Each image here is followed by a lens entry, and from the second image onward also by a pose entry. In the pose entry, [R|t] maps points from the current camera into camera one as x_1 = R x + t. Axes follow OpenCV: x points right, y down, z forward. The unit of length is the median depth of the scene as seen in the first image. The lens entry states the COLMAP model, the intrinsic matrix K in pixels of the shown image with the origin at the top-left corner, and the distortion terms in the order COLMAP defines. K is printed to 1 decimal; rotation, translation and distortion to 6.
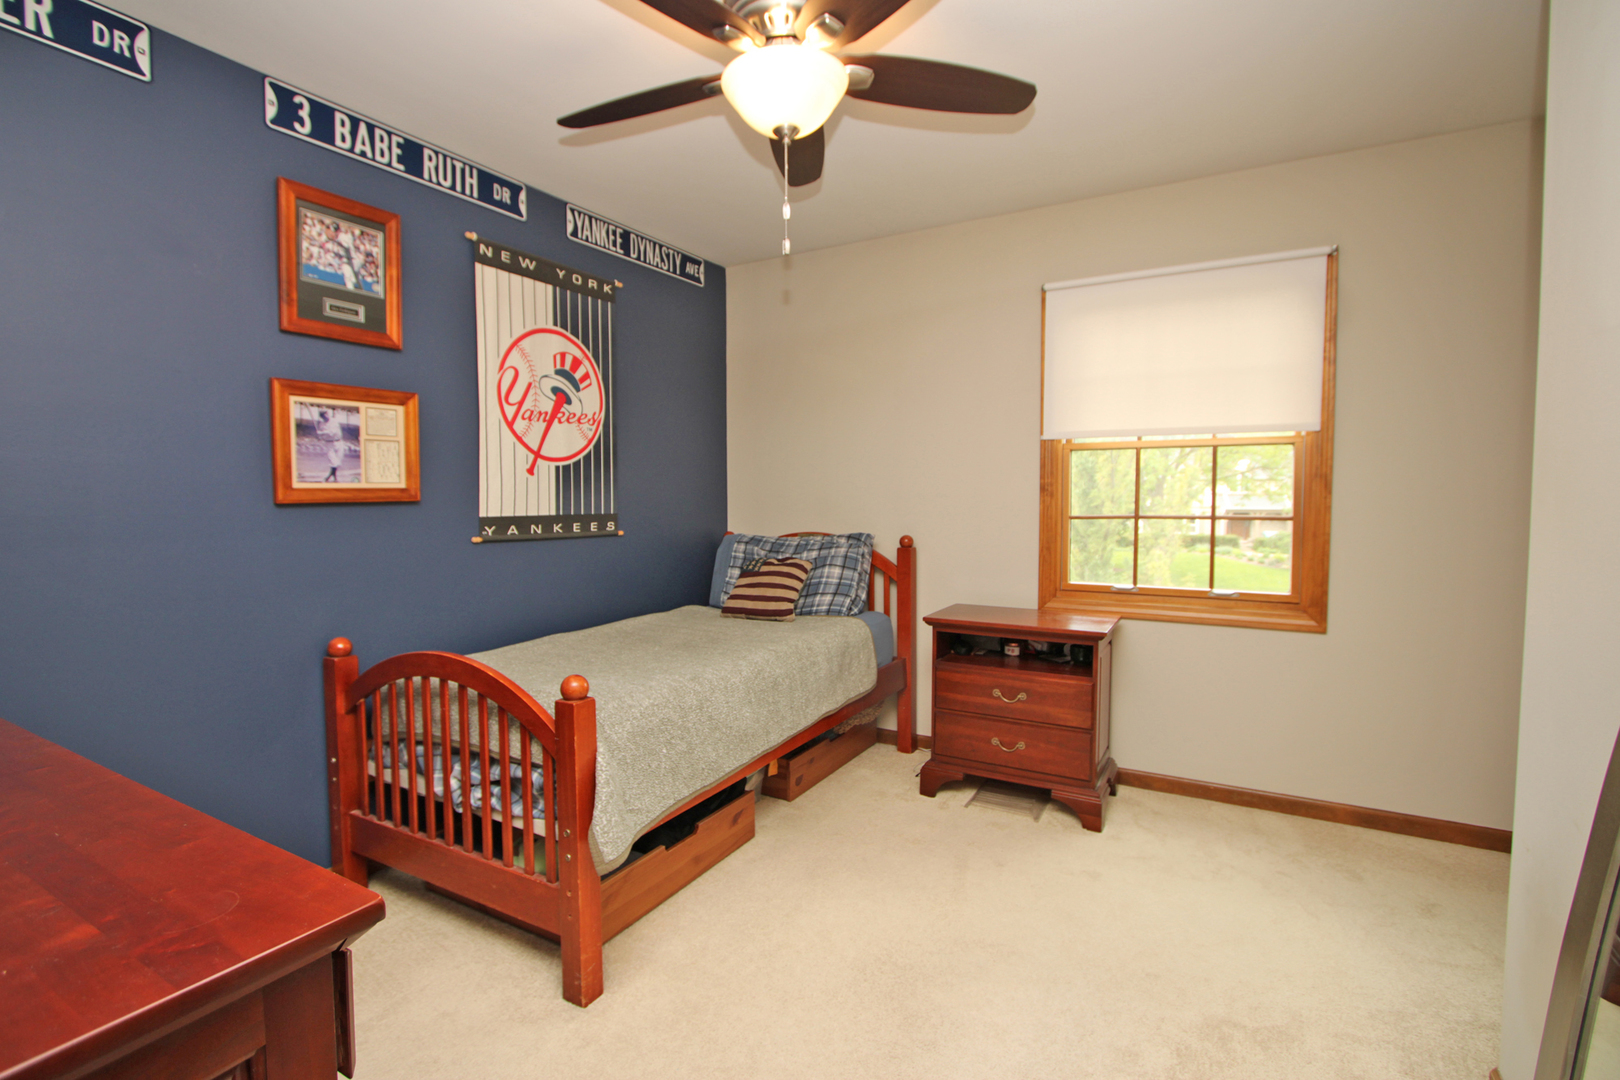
lens RADIAL K [[739.7, 0, 803.6], [0, 739.7, 536.3], [0, 0, 1]] dist [-0.017676, 0.001671]
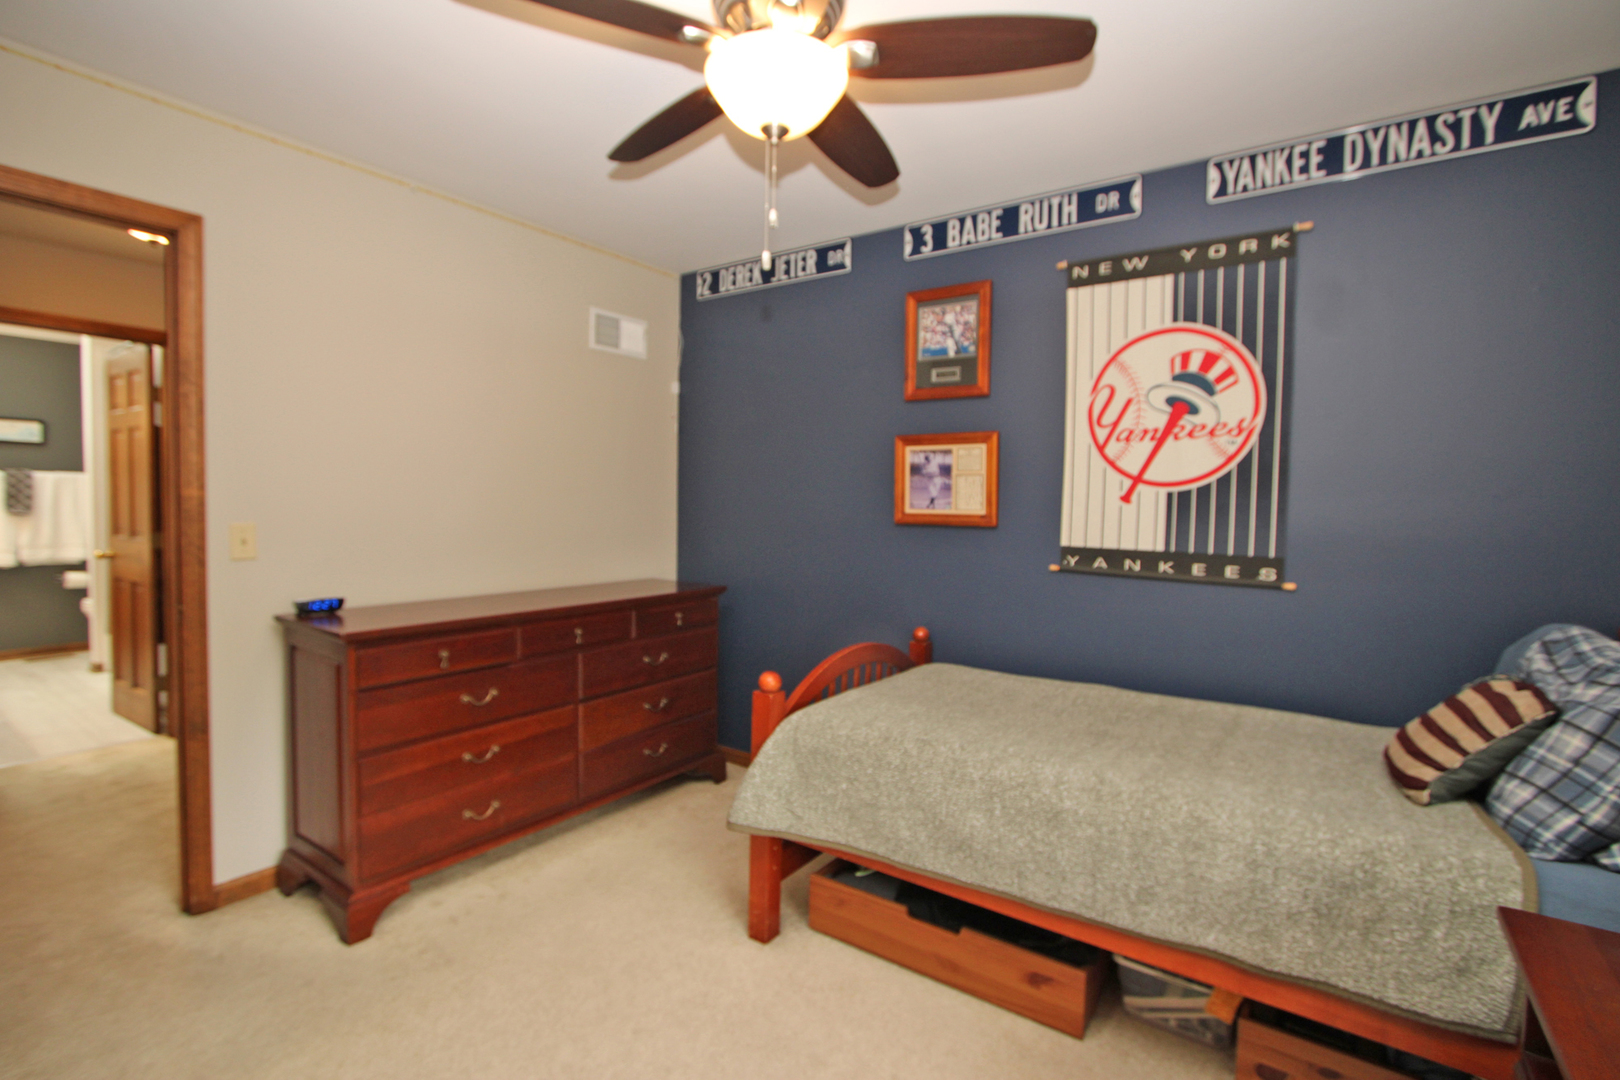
lens RADIAL K [[739.7, 0, 803.3], [0, 739.7, 532.7], [0, 0, 1]] dist [-0.017676, 0.001671]
pose [[-0.080215, 0.047410, -0.995649, 0.560353], [-0.073387, 0.995876, 0.053334, -0.068781], [0.994072, 0.077346, -0.076405, 0.711307]]
